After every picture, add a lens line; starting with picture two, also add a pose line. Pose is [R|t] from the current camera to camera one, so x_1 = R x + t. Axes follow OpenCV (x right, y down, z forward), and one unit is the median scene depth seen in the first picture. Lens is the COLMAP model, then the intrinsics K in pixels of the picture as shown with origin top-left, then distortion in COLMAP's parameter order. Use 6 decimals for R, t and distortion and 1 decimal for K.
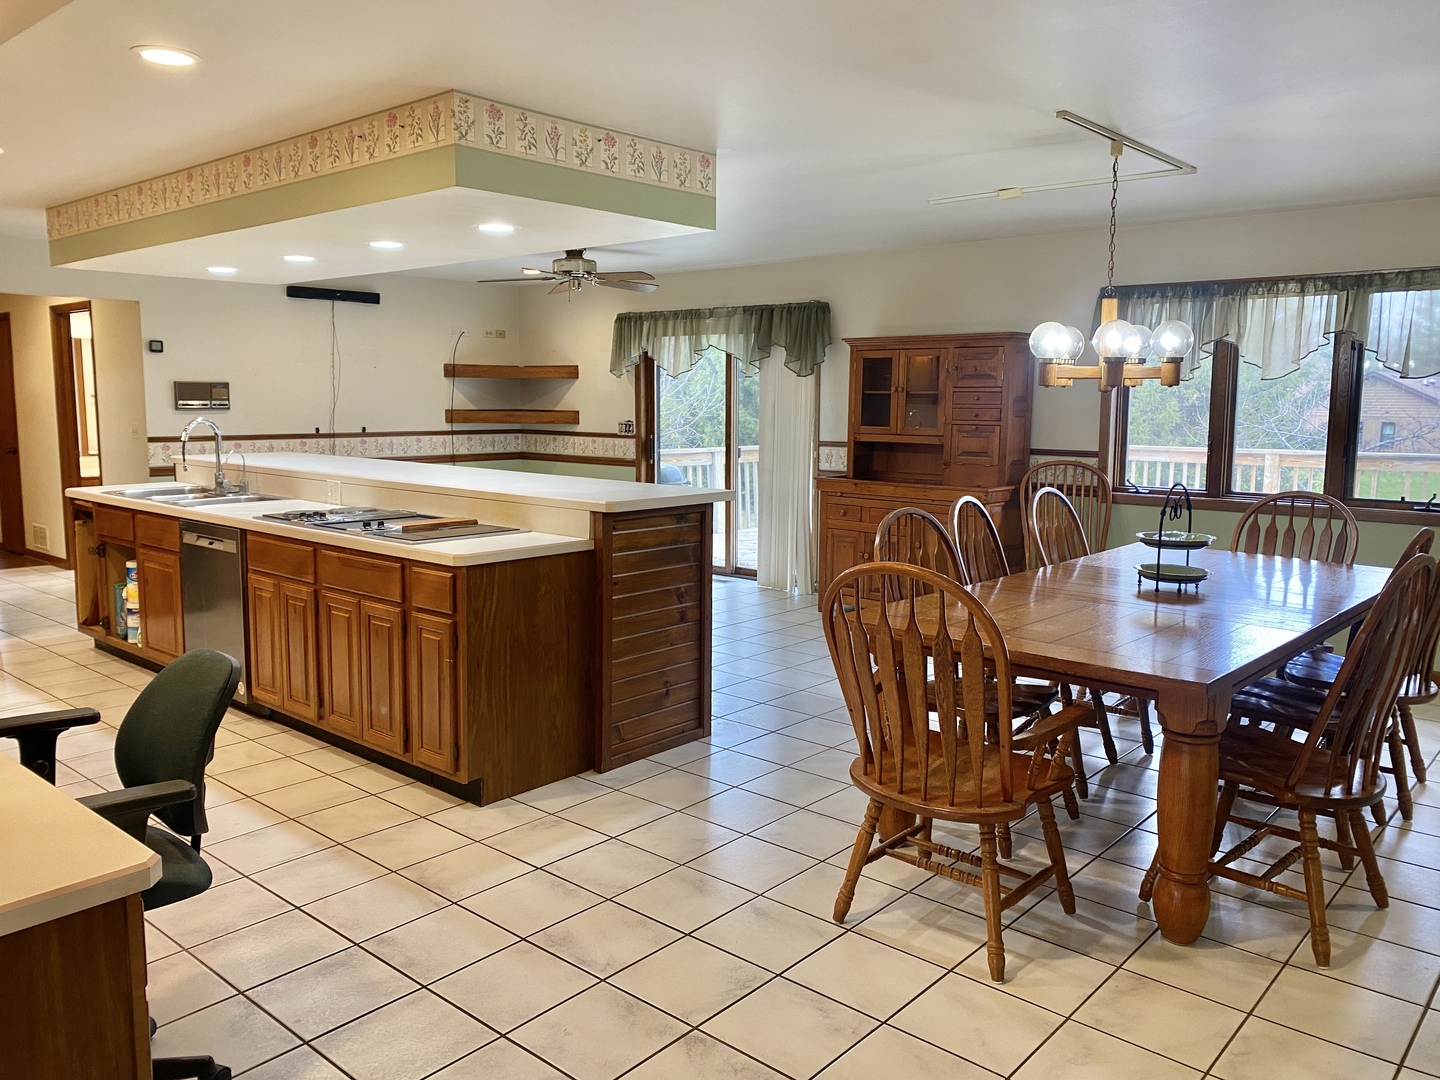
lens RADIAL K [[1119.1, 0, 704.8], [0, 1119.1, 522.2], [0, 0, 1]] dist [0.090457, -0.183527]
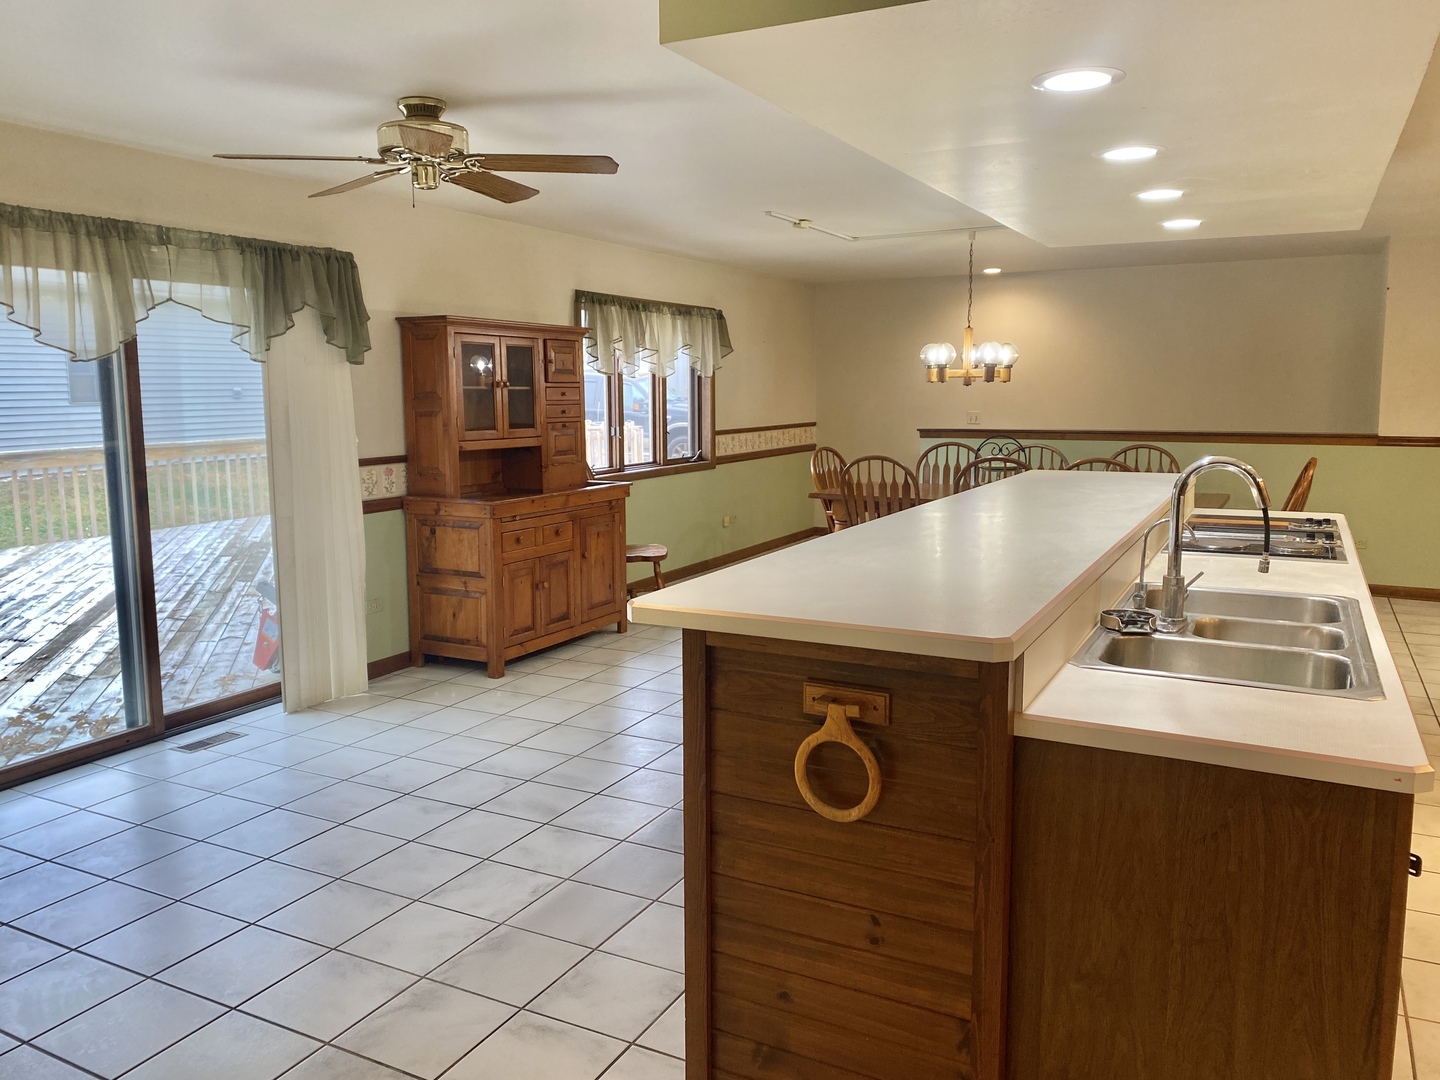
lens RADIAL K [[1091.5, 0, 720.0], [0, 1091.5, 540.0], [0, 0, 1]] dist [0.086580, -0.168226]
pose [[-0.249975, -0.139706, 0.958120, -0.984988], [0.113728, 0.978450, 0.172342, -0.189229], [-0.961550, 0.152046, -0.228700, 1.566185]]
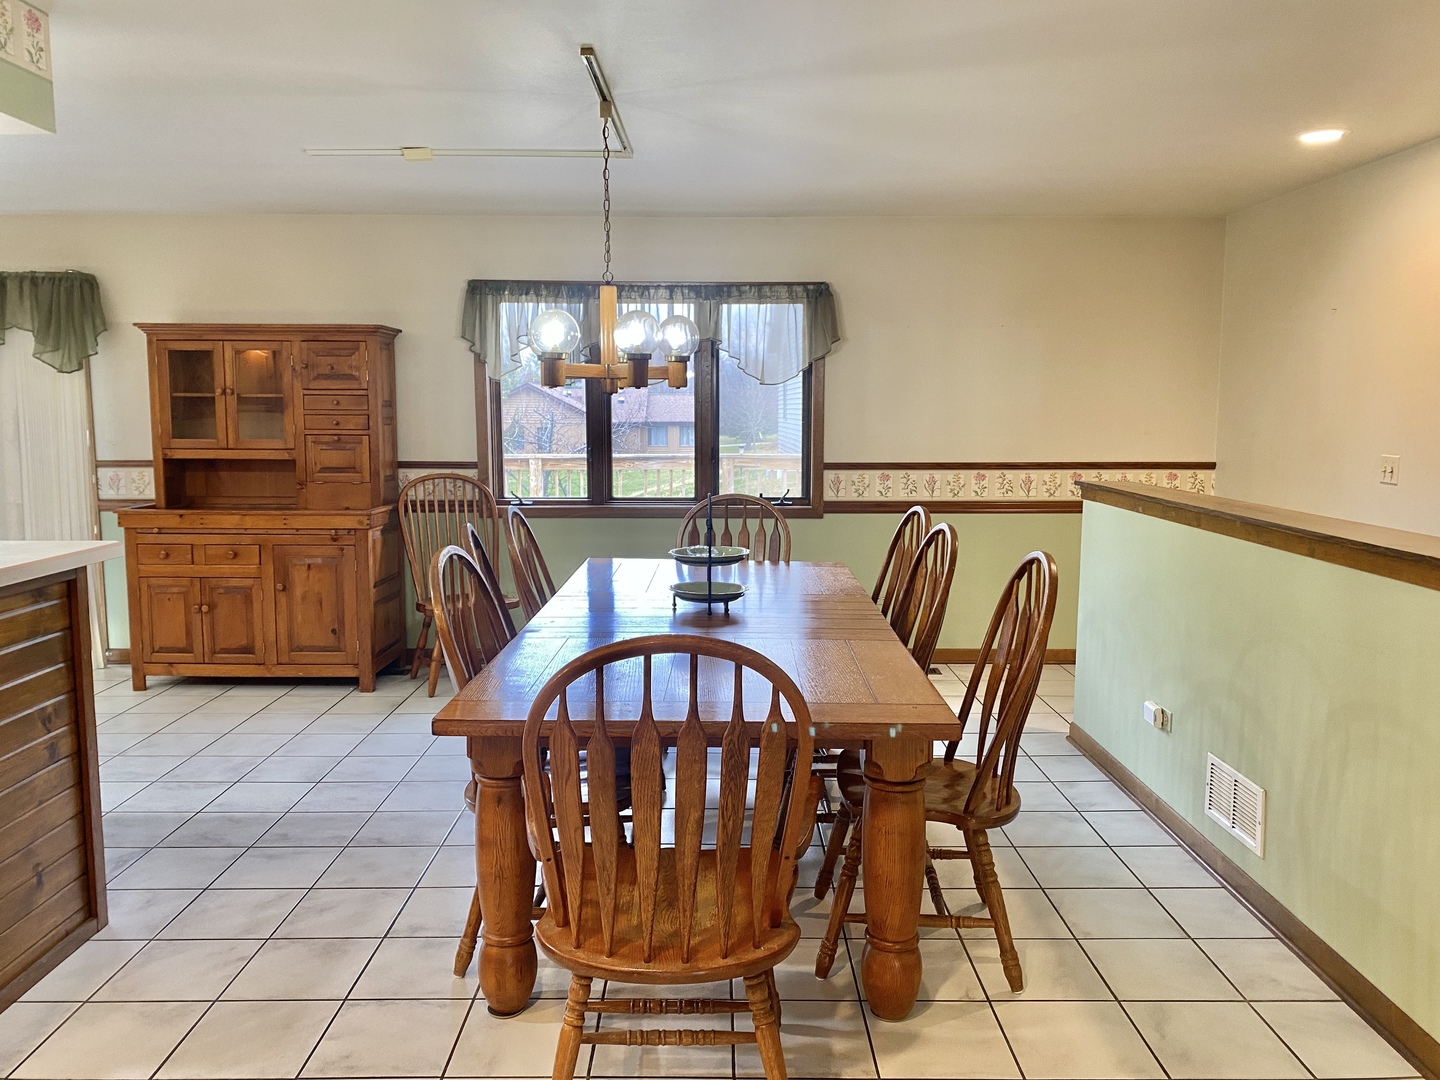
lens RADIAL K [[1085.8, 0, 720.0], [0, 1085.8, 540.0], [0, 0, 1]] dist [0.082173, -0.109628]
pose [[0.736992, -0.085335, 0.670493, -0.142972], [0.078848, 0.996080, 0.040106, -0.027106], [-0.671287, 0.023309, 0.740831, 0.295338]]
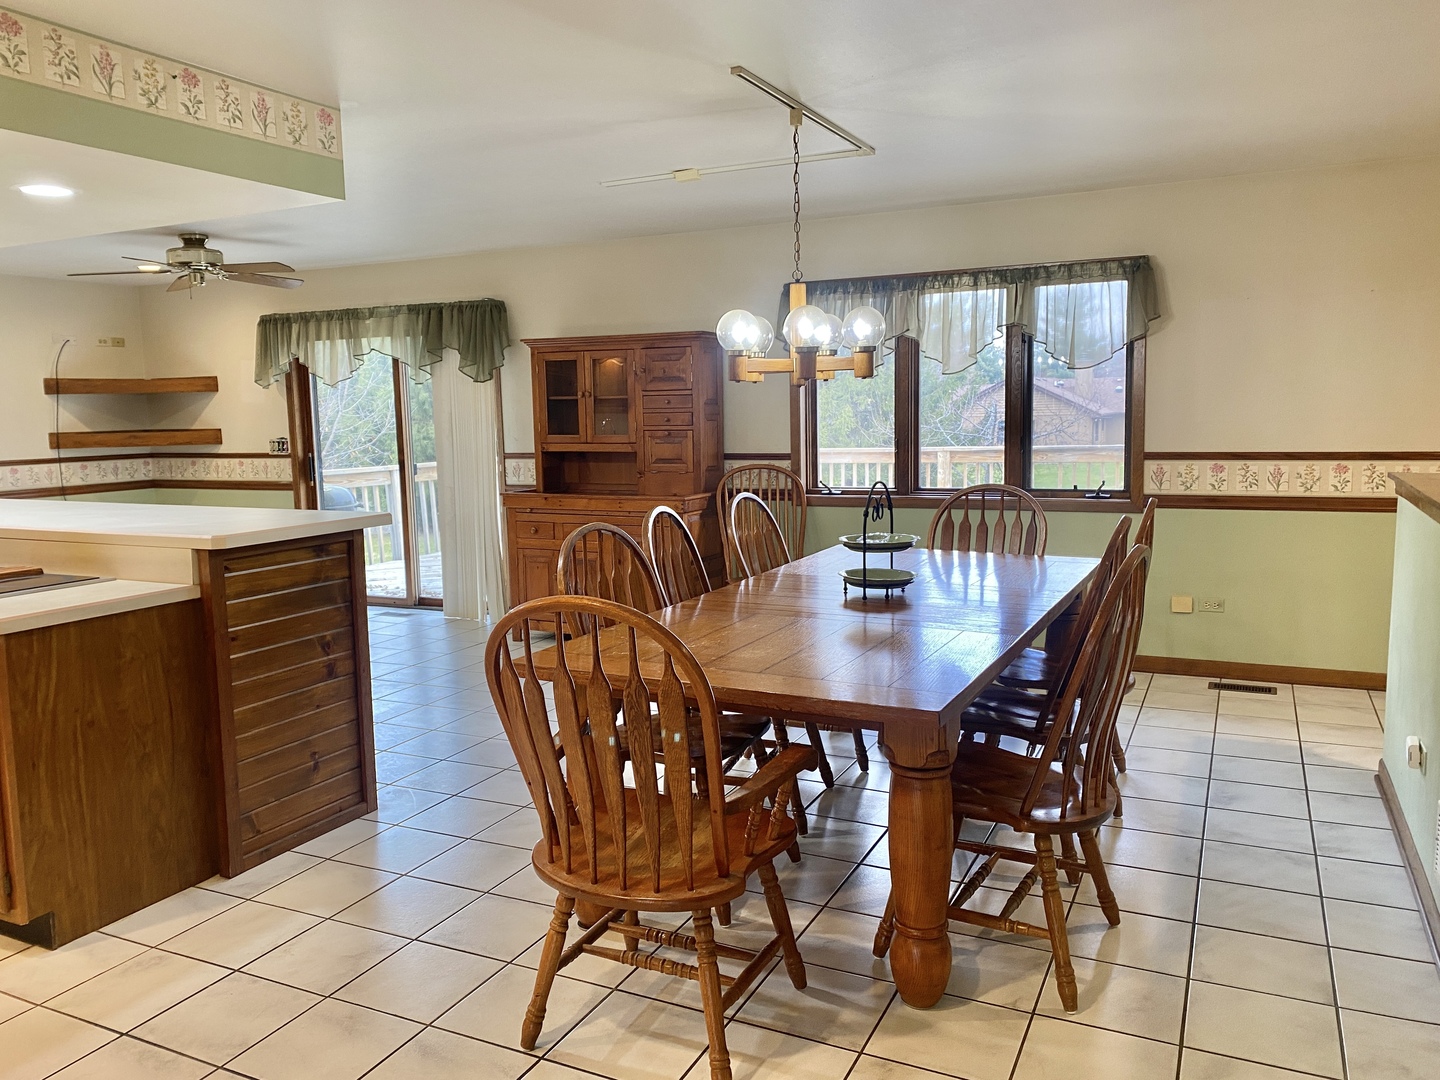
lens RADIAL K [[1091.5, 0, 720.0], [0, 1091.5, 540.0], [0, 0, 1]] dist [0.086580, -0.168226]
pose [[0.960932, -0.058574, 0.270515, 0.040202], [0.057475, 0.998275, 0.011990, -0.003838], [-0.270751, 0.004026, 0.962641, 0.145447]]
